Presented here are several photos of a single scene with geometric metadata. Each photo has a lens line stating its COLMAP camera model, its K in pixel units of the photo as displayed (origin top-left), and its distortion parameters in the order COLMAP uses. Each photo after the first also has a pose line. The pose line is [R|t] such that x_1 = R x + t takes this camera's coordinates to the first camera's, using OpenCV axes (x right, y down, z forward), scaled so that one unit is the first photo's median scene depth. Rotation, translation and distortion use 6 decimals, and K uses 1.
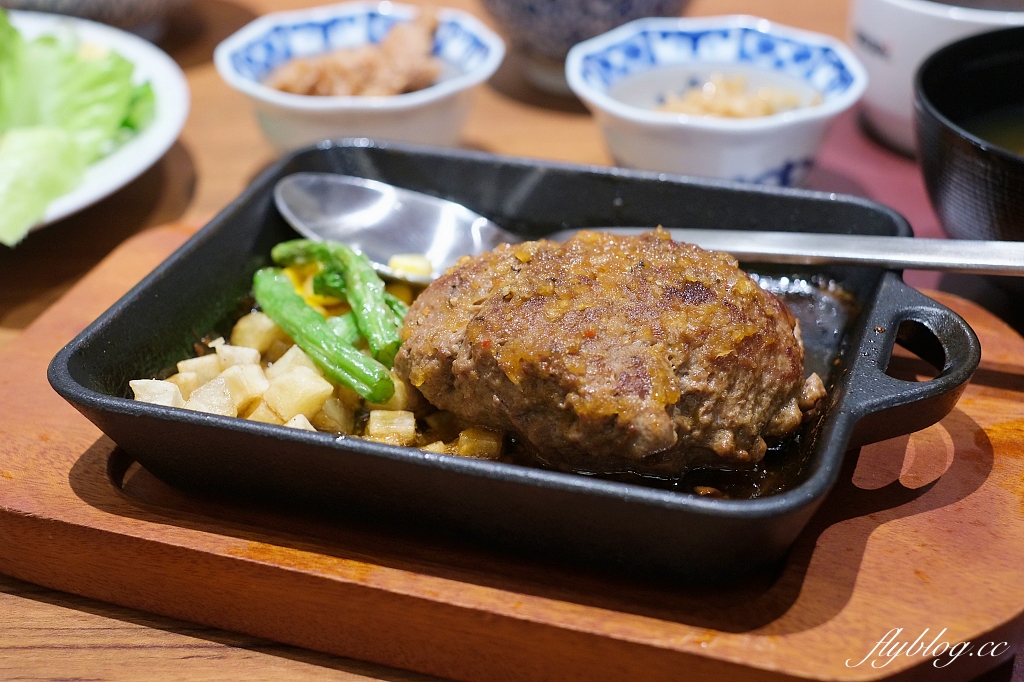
lens RADIAL K [[1572.4, 0, 512.0], [0, 1572.4, 341.0], [0, 0, 1]] dist [-0.000359, -0.014915]
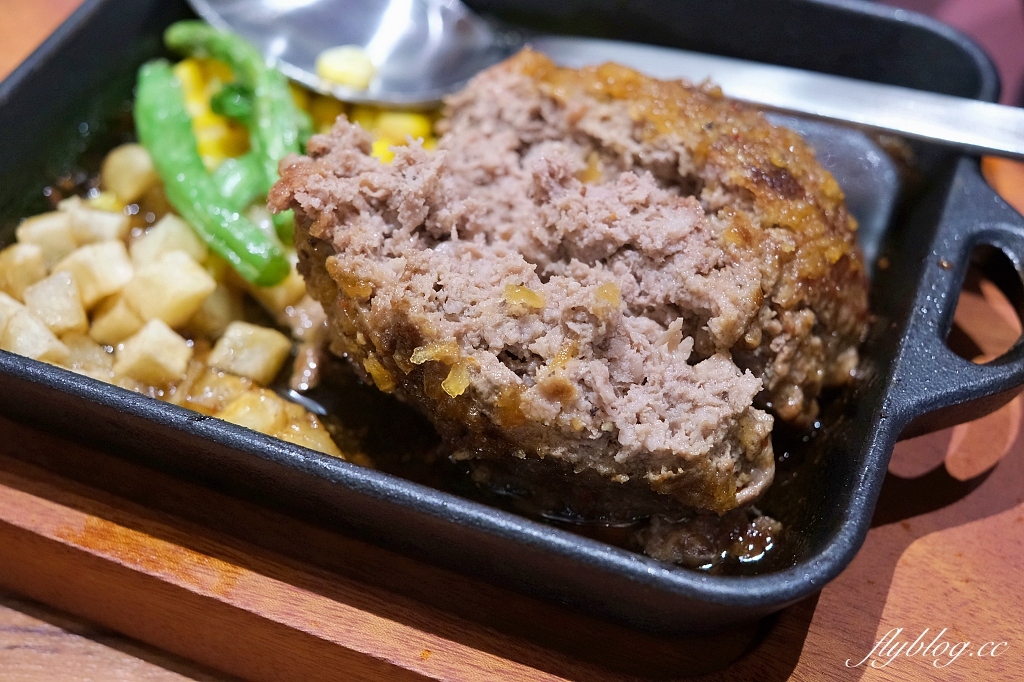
lens RADIAL K [[1631.8, 0, 512.0], [0, 1631.8, 341.0], [0, 0, 1]] dist [-0.080885, 0.024490]
pose [[0.998147, 0.060855, 0.000521, 0.032889], [-0.059027, 0.966020, 0.251636, -0.163891], [0.014810, -0.251201, 0.967822, 0.260624]]
